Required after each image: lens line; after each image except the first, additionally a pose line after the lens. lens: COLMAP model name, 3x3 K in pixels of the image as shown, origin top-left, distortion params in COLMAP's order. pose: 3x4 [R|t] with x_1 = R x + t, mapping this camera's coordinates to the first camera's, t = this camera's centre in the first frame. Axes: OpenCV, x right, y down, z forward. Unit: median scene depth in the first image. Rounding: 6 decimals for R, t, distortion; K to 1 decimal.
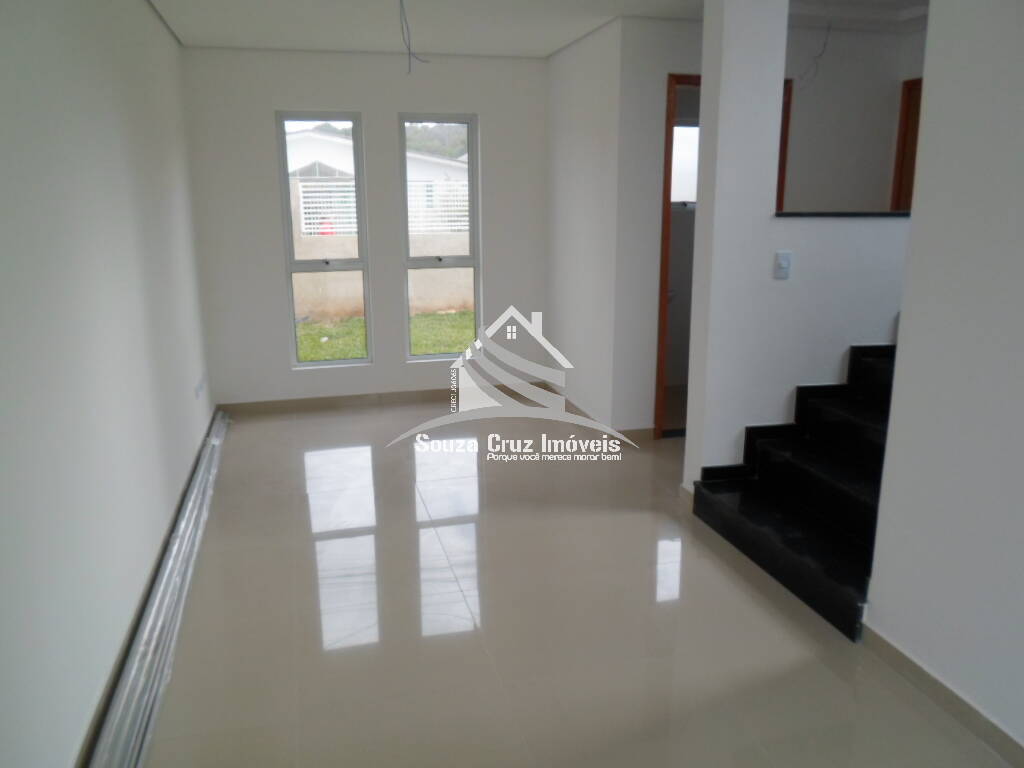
lens RADIAL K [[799.3, 0, 467.2], [0, 799.3, 394.8], [0, 0, 1]] dist [-0.003608, -0.001204]
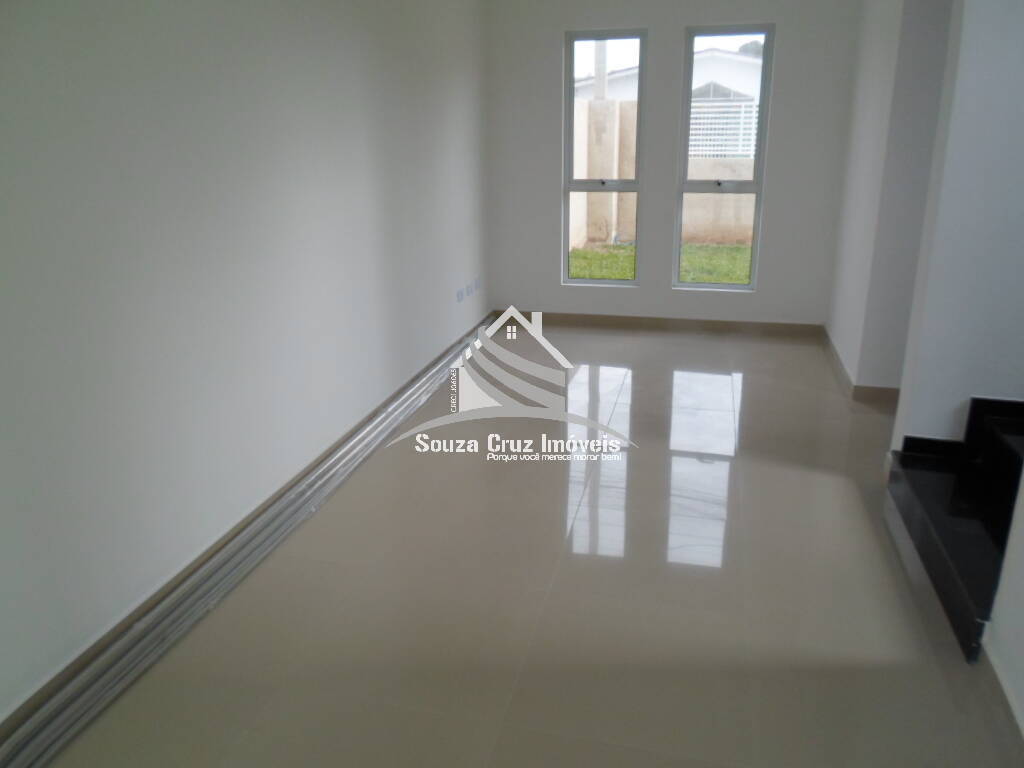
lens RADIAL K [[785.7, 0, 509.2], [0, 785.7, 380.7], [0, 0, 1]] dist [-0.009241, -0.012908]
pose [[0.901188, 0.136490, -0.411376, 0.156301], [-0.101604, 0.989202, 0.105626, -0.009487], [0.421351, -0.053392, 0.905325, 0.030570]]
